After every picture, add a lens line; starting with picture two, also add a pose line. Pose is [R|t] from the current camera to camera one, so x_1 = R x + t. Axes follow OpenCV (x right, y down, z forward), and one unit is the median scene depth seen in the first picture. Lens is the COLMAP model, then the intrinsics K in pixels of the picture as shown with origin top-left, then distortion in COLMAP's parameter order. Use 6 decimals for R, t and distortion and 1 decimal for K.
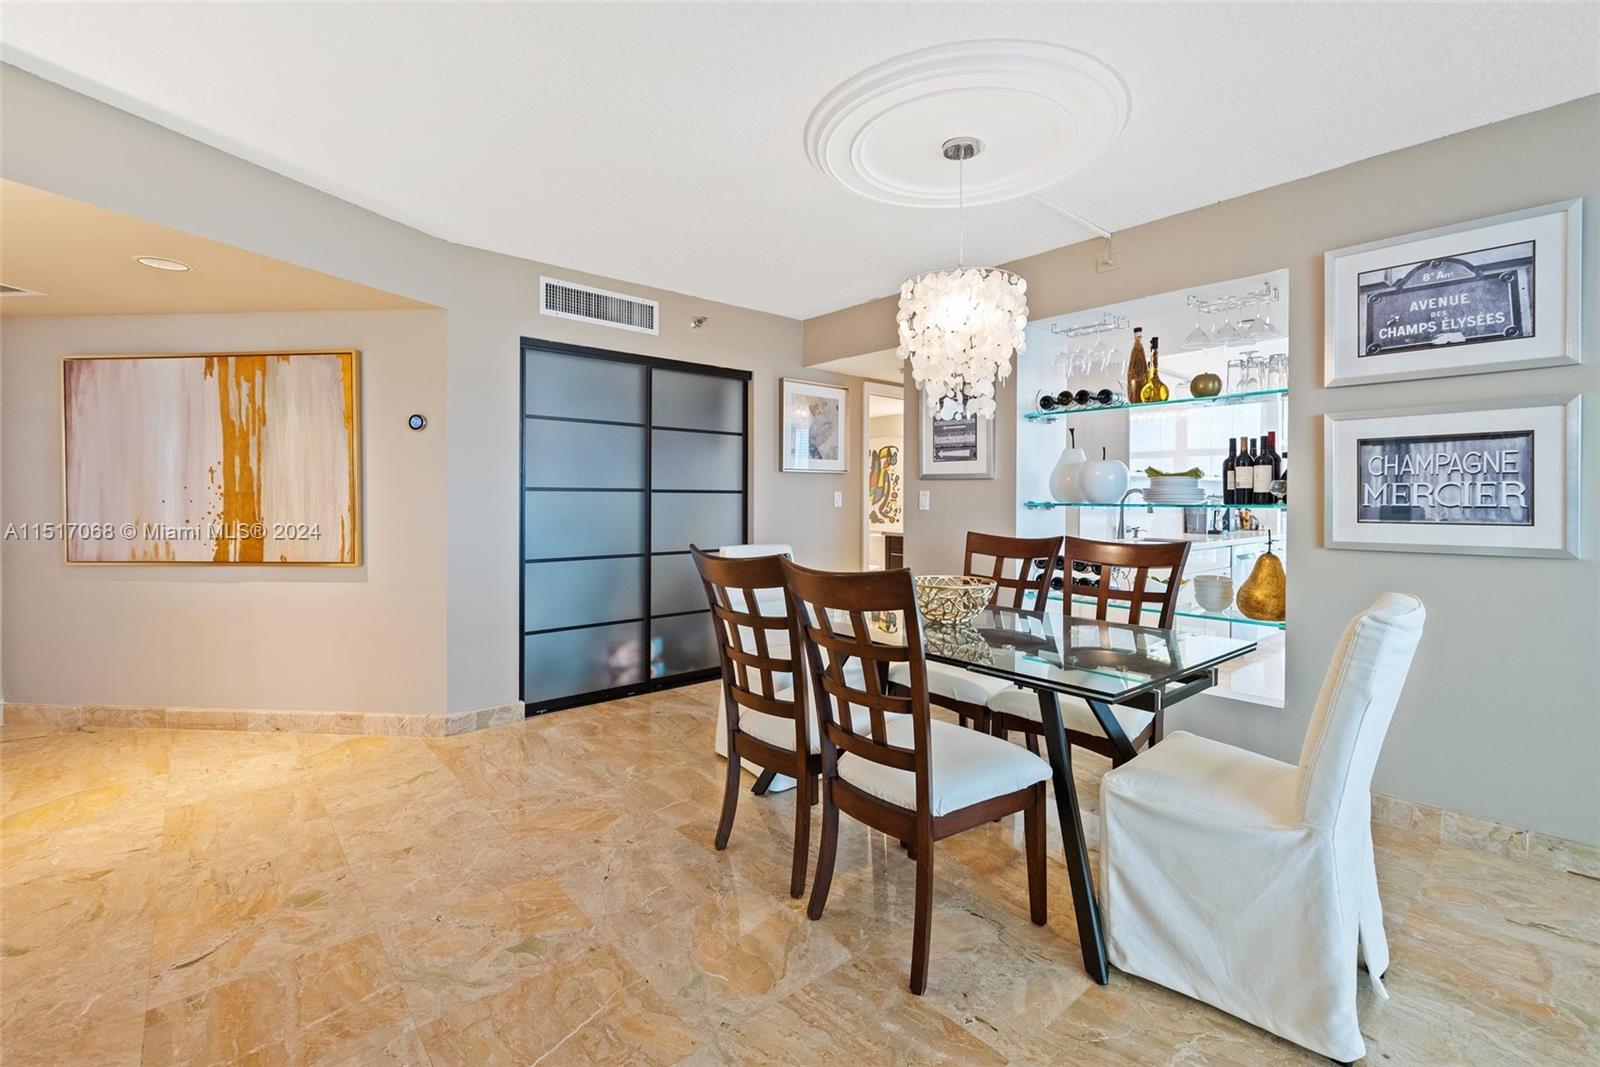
lens RADIAL K [[694.5, 0, 801.5], [0, 694.5, 500.3], [0, 0, 1]] dist [-0.001213, -0.000772]
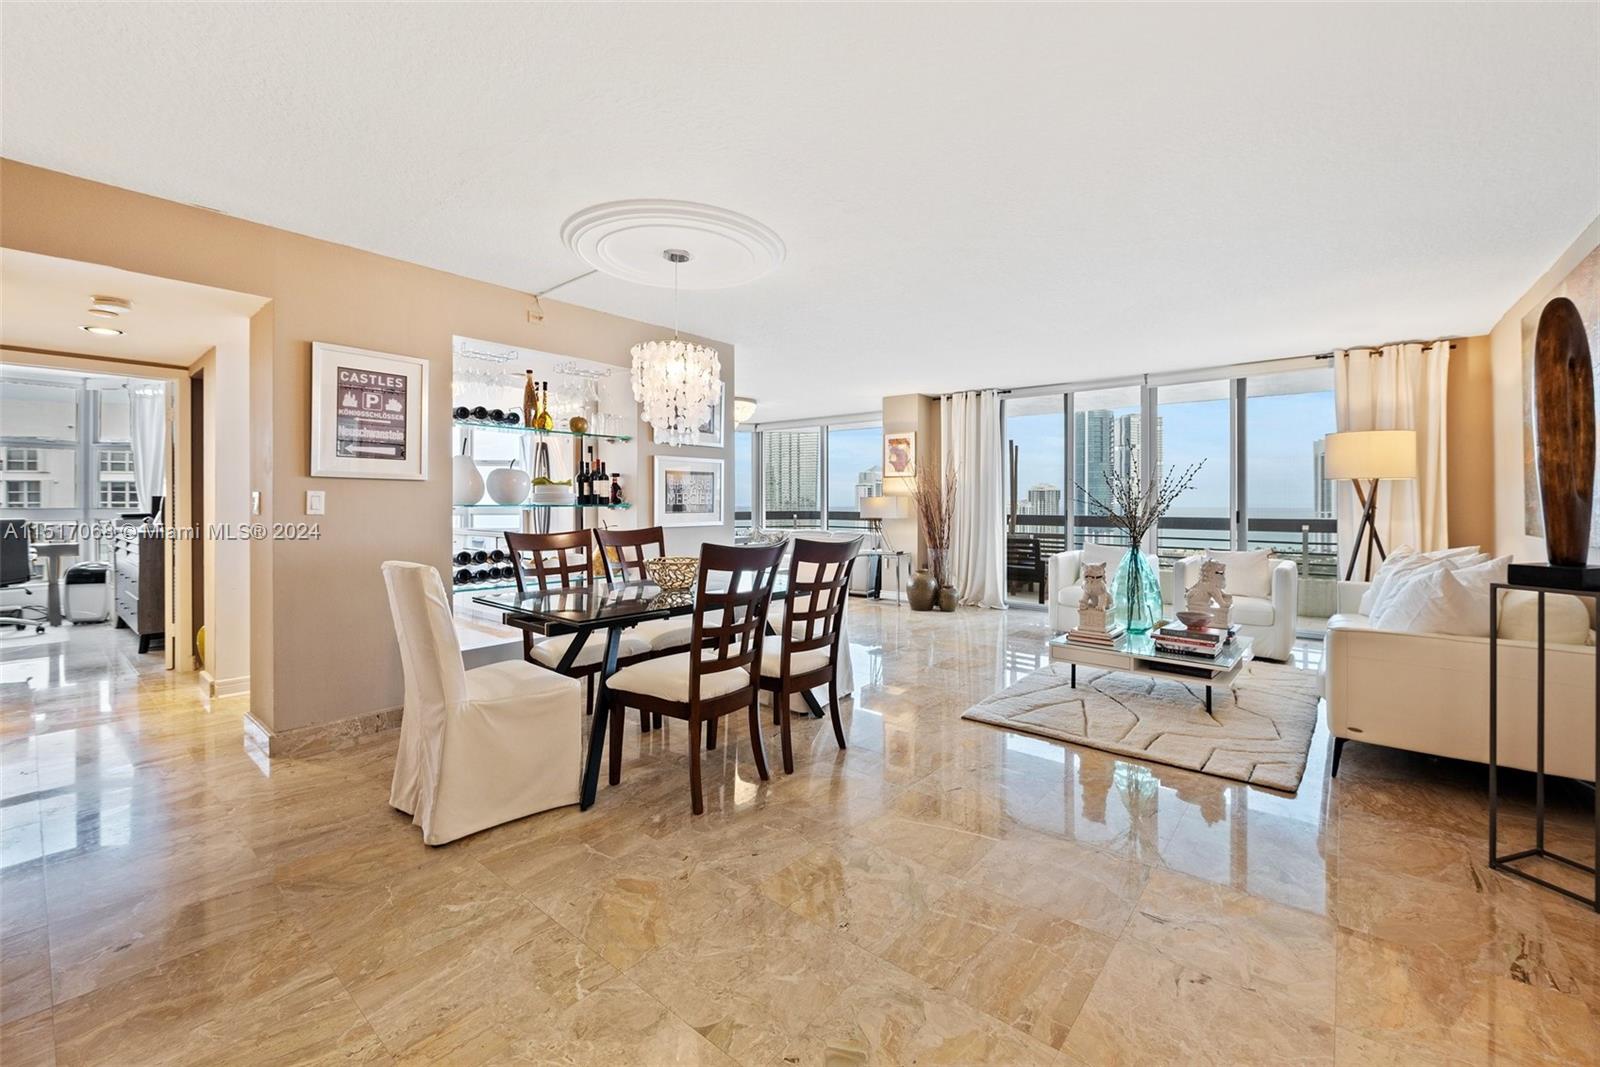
lens RADIAL K [[660.6, 0, 806.4], [0, 660.6, 499.7], [0, 0, 1]] dist [-0.002974, -0.001654]
pose [[-0.164148, 0.003155, 0.986431, -0.982960], [0.002777, 0.999992, -0.002736, 0.000290], [-0.986432, 0.002290, -0.164156, 0.823031]]
